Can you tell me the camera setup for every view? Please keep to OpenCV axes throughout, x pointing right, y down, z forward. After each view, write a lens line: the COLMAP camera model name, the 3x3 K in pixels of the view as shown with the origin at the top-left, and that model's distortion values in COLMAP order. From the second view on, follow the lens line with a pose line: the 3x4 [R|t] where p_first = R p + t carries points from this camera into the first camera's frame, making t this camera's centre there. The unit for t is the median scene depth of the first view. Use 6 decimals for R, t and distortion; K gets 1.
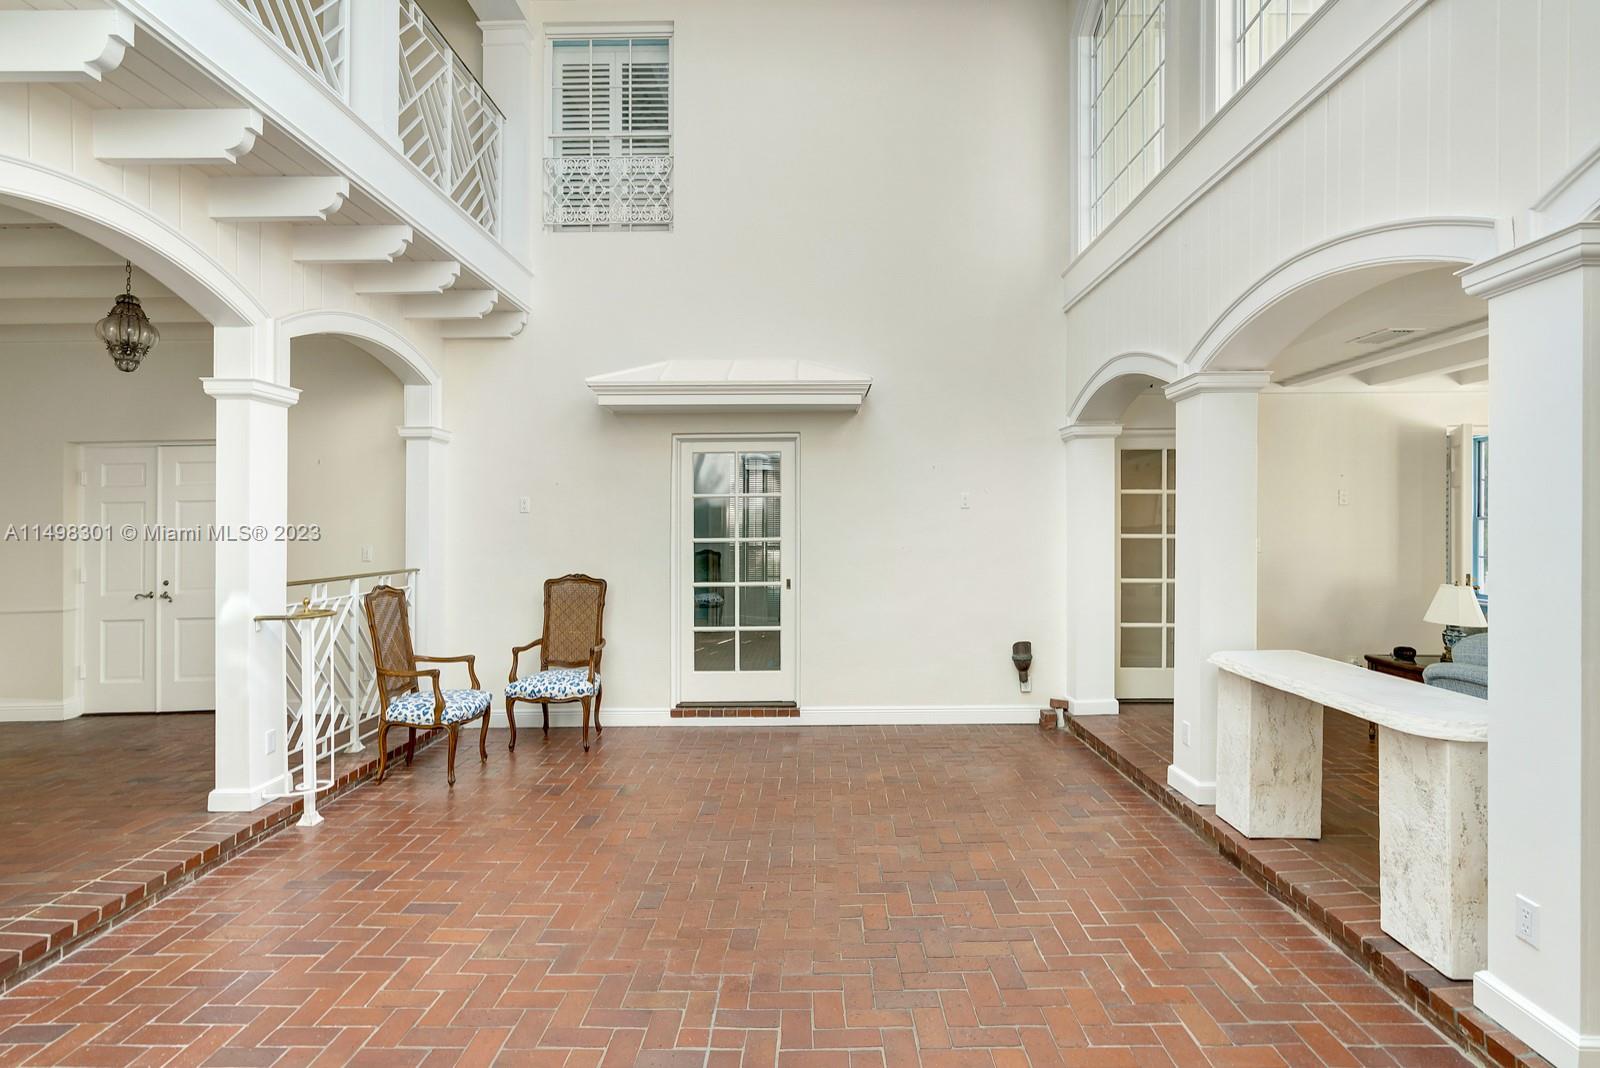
lens RADIAL K [[843.2, 0, 799.5], [0, 843.2, 530.0], [0, 0, 1]] dist [0.001389, 0.000270]
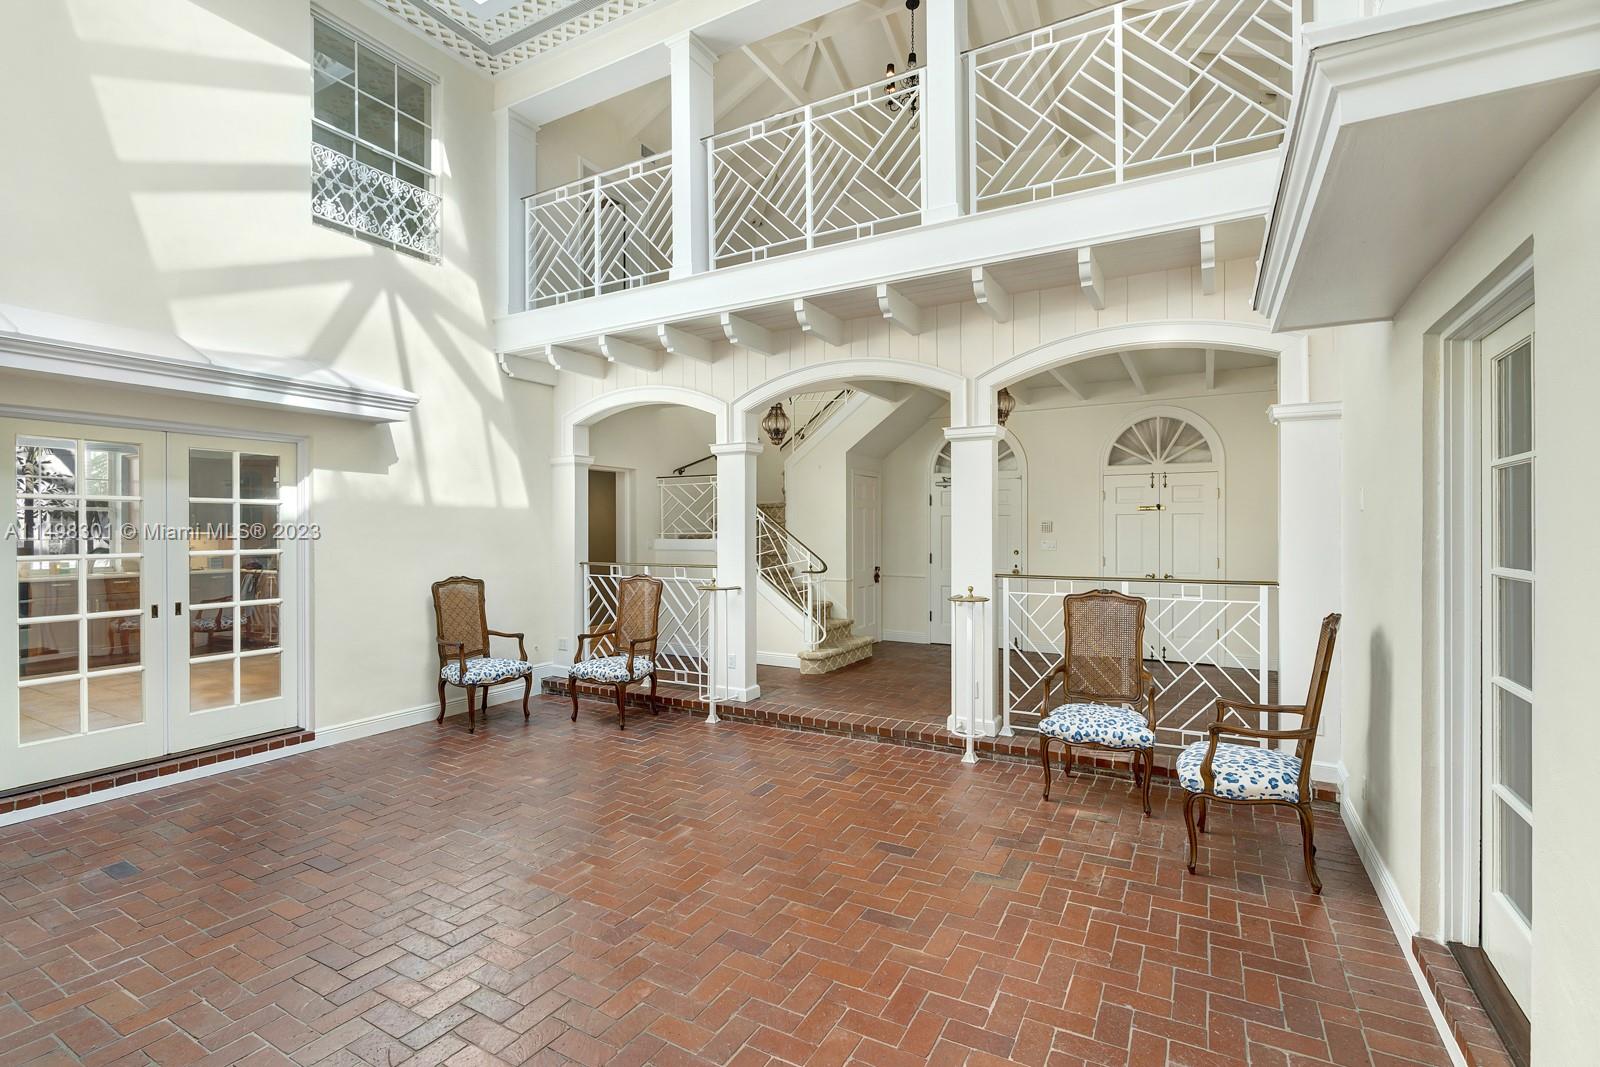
lens RADIAL K [[724.1, 0, 807.5], [0, 724.1, 528.2], [0, 0, 1]] dist [-0.001521, 0.000040]
pose [[-0.458660, 0.009427, -0.888562, 0.355956], [0.001725, 0.999951, 0.009719, -0.013784], [0.888610, 0.002925, -0.458654, 0.898538]]
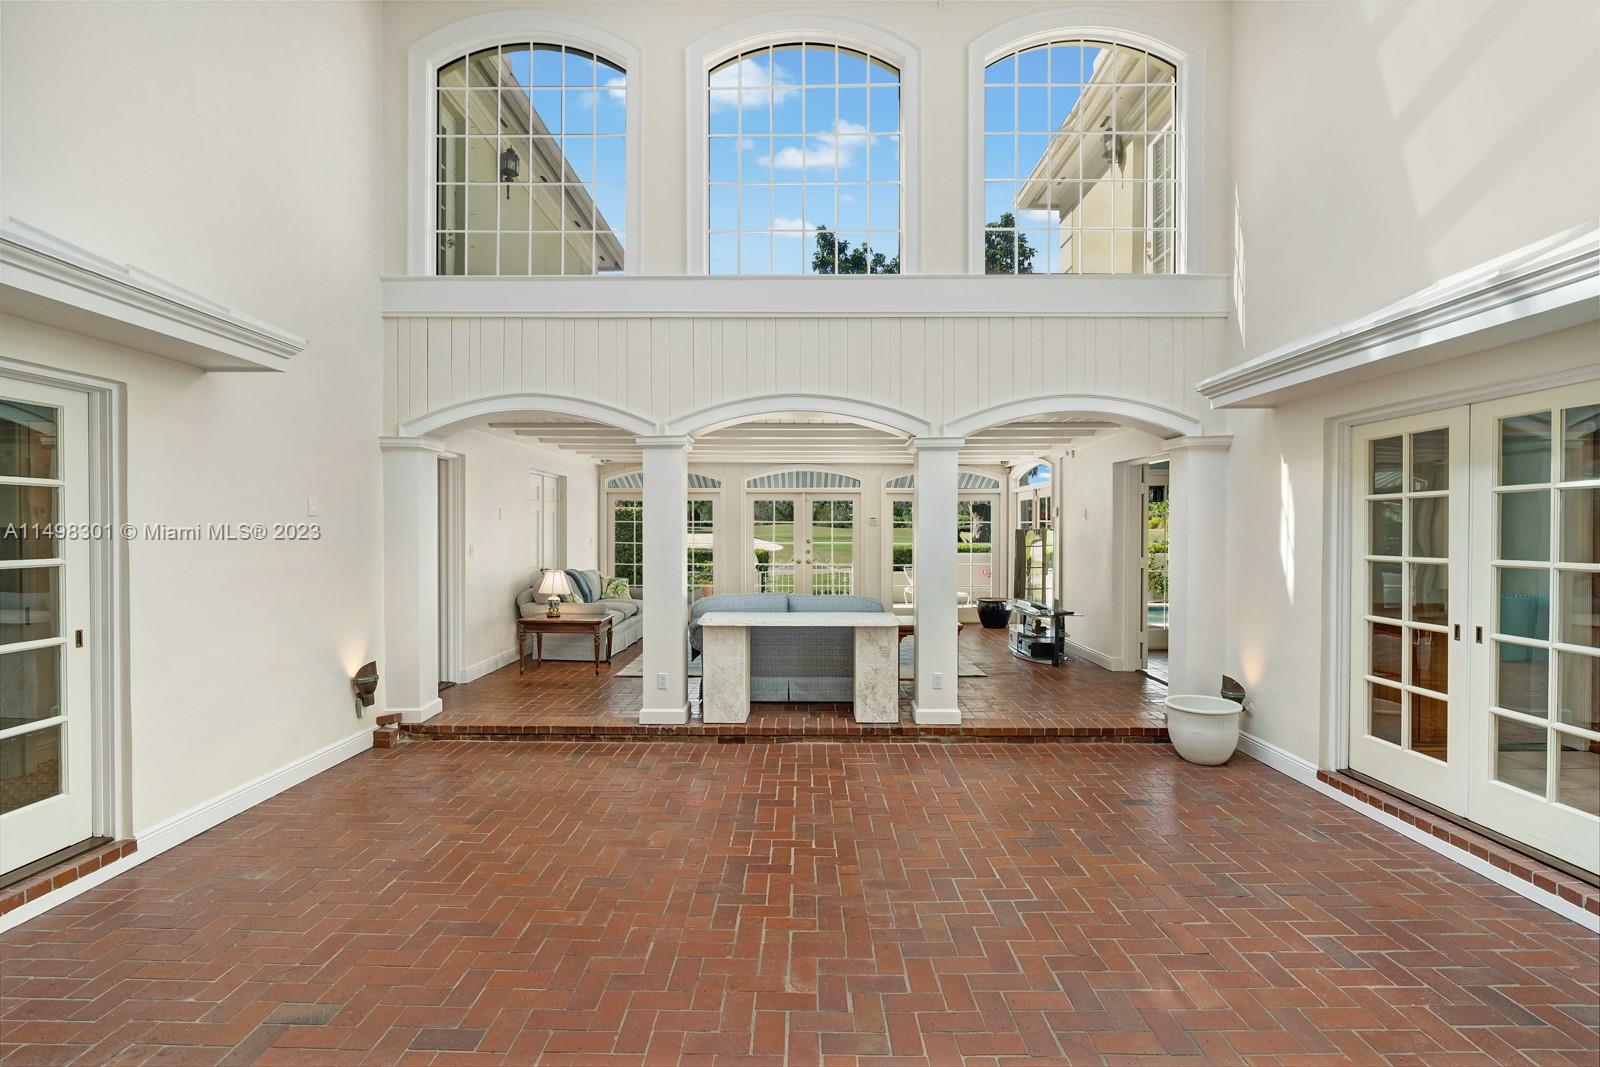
lens RADIAL K [[724.1, 0, 800.7], [0, 724.1, 532.9], [0, 0, 1]] dist [-0.001521, 0.000040]
pose [[-0.016827, 0.004646, 0.999848, -0.535177], [0.003776, 0.999982, -0.004583, -0.004168], [-0.999851, 0.003698, -0.016844, 0.532110]]
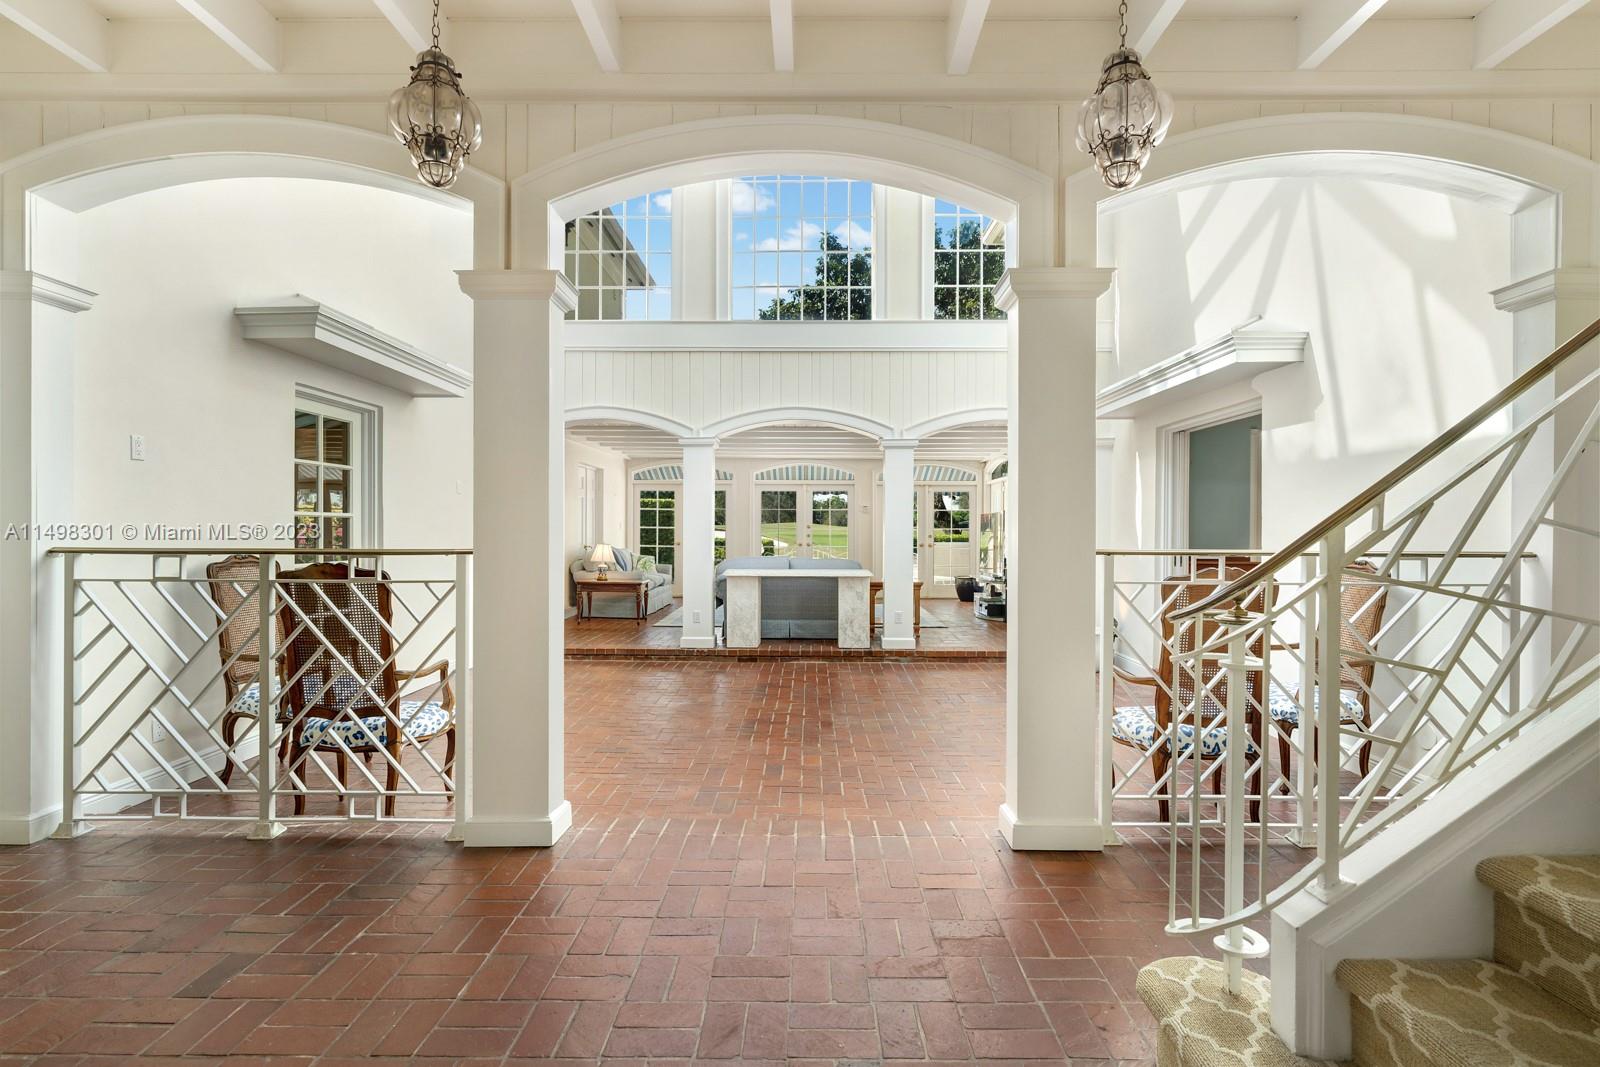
lens RADIAL K [[769.7, 0, 800.0], [0, 769.7, 533.0], [0, 0, 1]] dist [-0.003021, -0.000188]
pose [[-0.008590, 0.005215, 0.999950, -0.922310], [-0.000008, 0.999986, -0.005215, 0.037557], [-0.999963, -0.000052, -0.008589, 0.526207]]
